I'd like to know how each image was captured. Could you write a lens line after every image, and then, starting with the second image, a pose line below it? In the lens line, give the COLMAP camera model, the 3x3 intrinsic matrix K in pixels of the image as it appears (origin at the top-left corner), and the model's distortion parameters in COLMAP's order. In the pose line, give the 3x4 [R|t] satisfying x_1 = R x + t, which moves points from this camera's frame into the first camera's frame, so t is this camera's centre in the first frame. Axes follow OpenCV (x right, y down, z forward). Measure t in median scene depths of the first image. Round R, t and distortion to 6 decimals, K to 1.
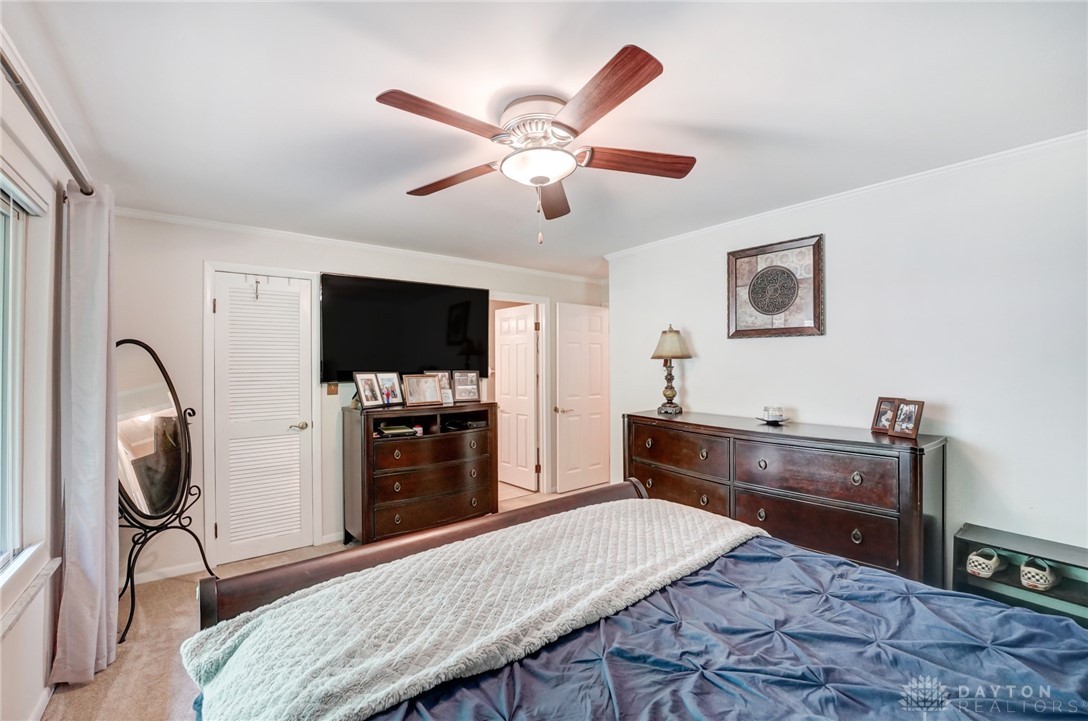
lens RADIAL K [[445.8, 0, 538.9], [0, 445.8, 356.5], [0, 0, 1]] dist [-0.022426, 0.000031]
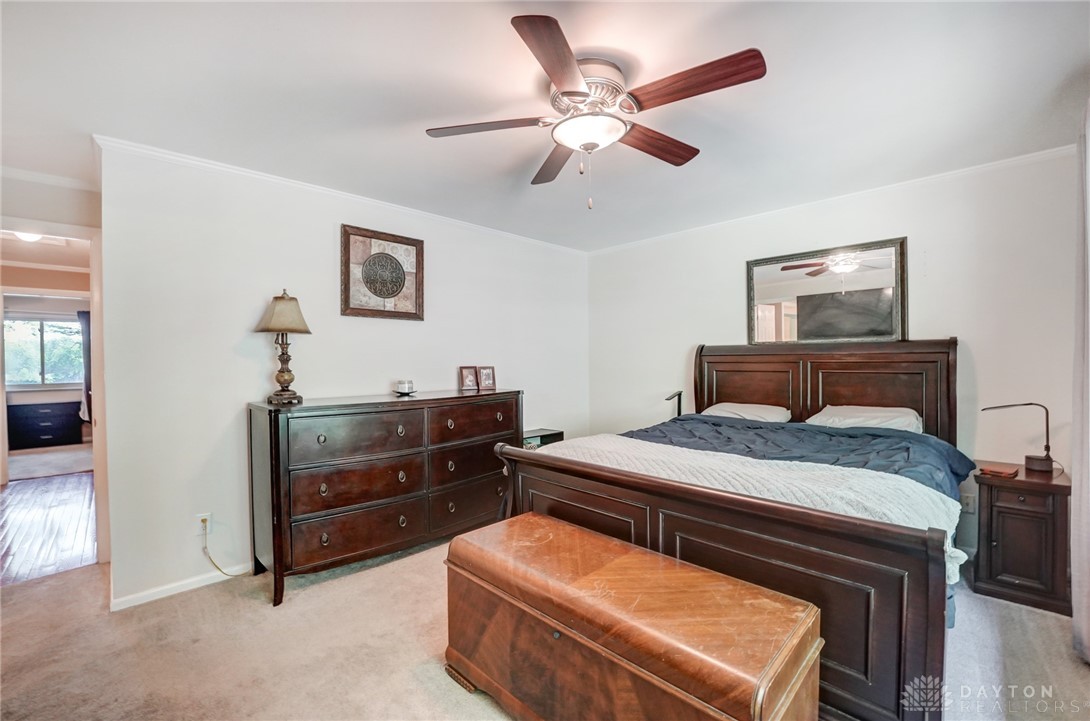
lens RADIAL K [[449.0, 0, 543.9], [0, 449.0, 360.5], [0, 0, 1]] dist [-0.028698, -0.000101]
pose [[-0.127884, 0.000374, 0.991789, -0.539832], [-0.004673, 0.999989, -0.000980, 0.051882], [-0.991778, -0.004760, -0.127880, 0.660924]]
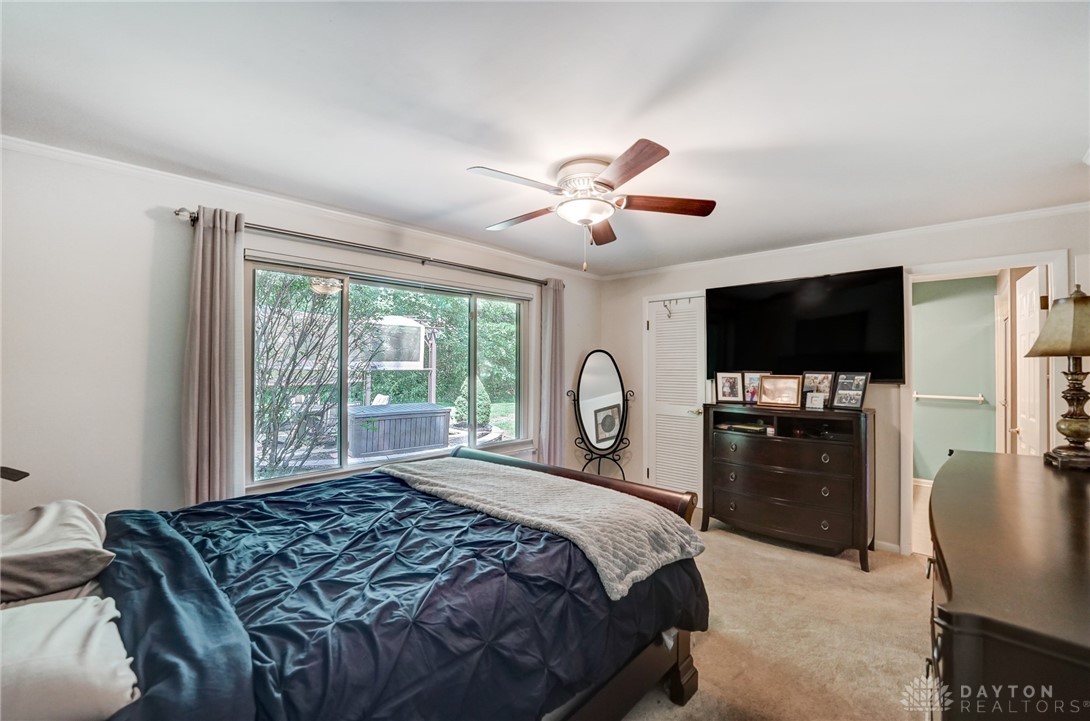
lens RADIAL K [[449.0, 0, 543.9], [0, 449.0, 360.5], [0, 0, 1]] dist [-0.028698, -0.000101]
pose [[0.167344, -0.001124, -0.985898, 0.673102], [0.012730, 0.999918, 0.001020, 0.000929], [0.985816, -0.012721, 0.167345, 0.355991]]
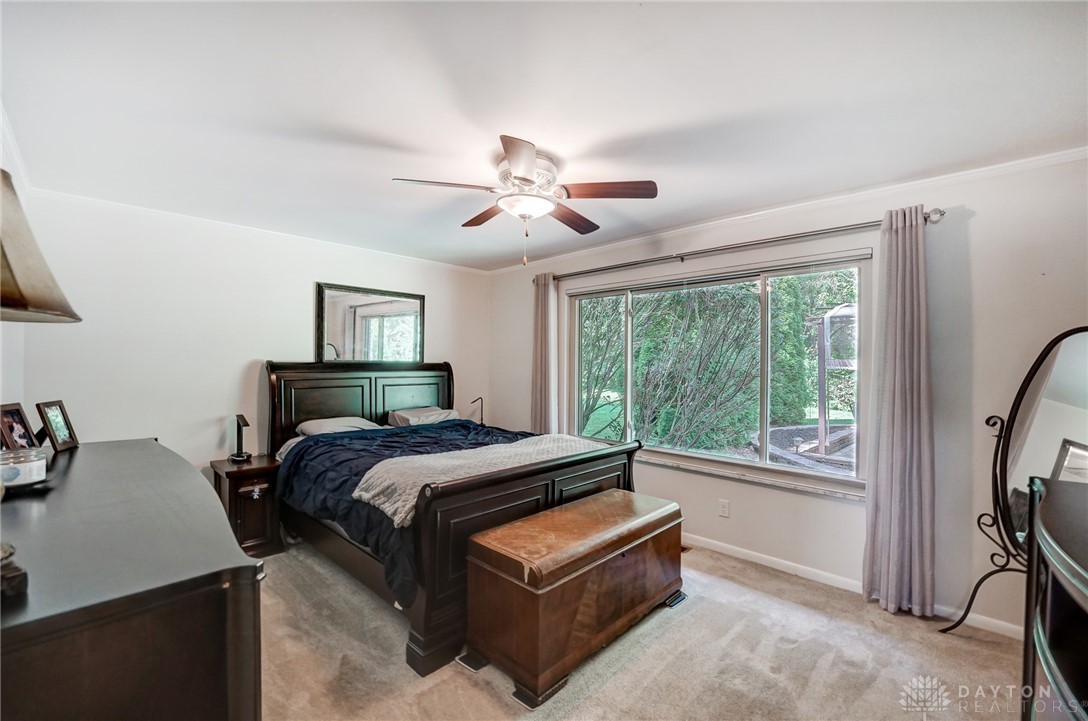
lens RADIAL K [[448.2, 0, 542.9], [0, 448.2, 360.5], [0, 0, 1]] dist [-0.028698, -0.000101]
pose [[-0.989299, -0.005055, -0.145813, 0.073458], [-0.002064, 0.999784, -0.020658, 0.029129], [0.145886, -0.020136, -0.989097, 1.230394]]
